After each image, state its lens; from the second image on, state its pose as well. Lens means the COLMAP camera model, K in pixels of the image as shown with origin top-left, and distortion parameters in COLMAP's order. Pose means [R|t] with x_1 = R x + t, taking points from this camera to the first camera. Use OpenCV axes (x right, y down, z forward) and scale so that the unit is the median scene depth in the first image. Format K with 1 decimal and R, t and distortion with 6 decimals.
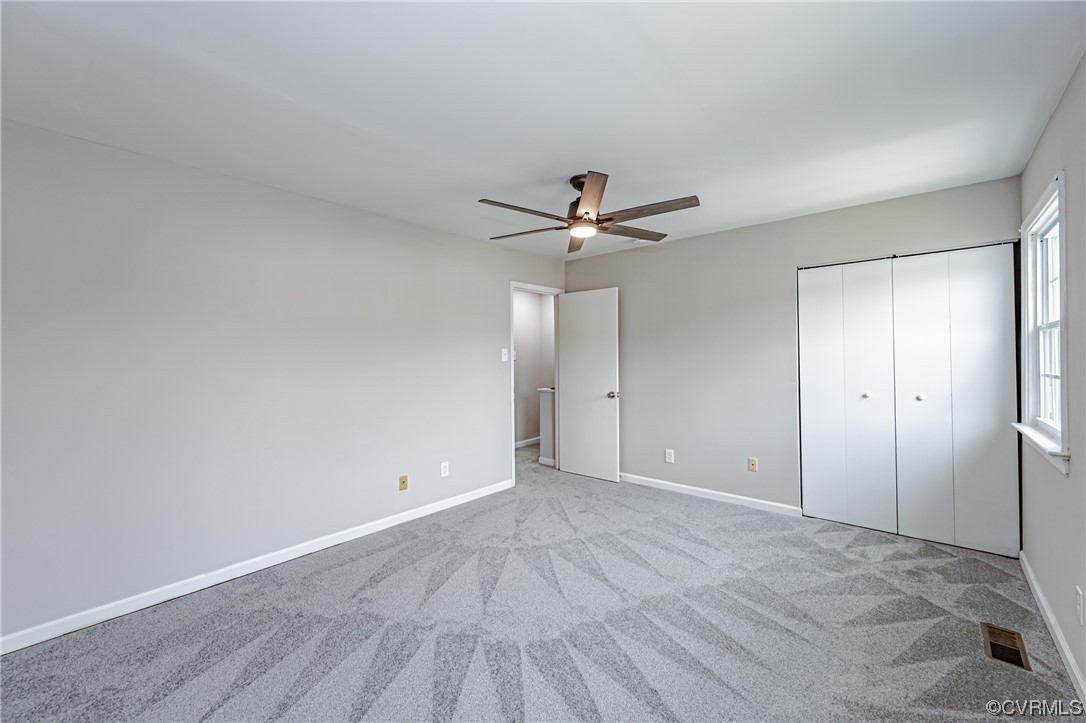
lens RADIAL K [[428.9, 0, 548.6], [0, 428.9, 352.1], [0, 0, 1]] dist [0.000725, 0.000091]
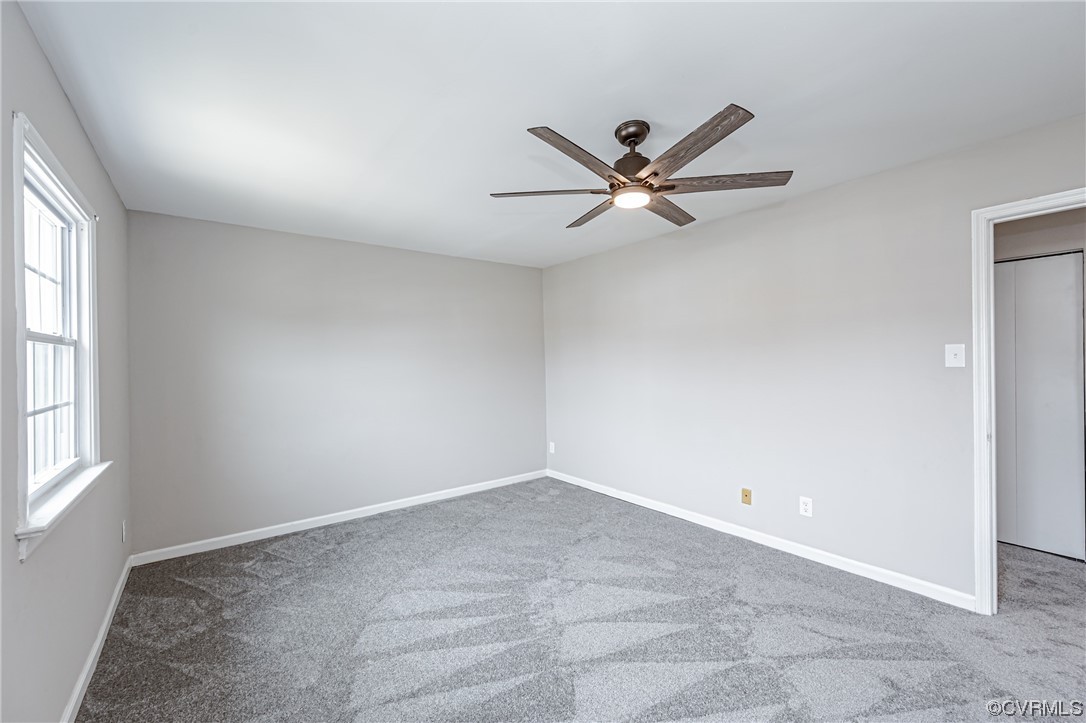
lens RADIAL K [[435.2, 0, 539.7], [0, 435.2, 357.1], [0, 0, 1]] dist [0.000135, -0.000180]
pose [[-0.194341, 0.002034, -0.980932, 0.761406], [0.025202, 0.999678, -0.002920, -0.003827], [0.980610, -0.025289, -0.194329, 0.860112]]
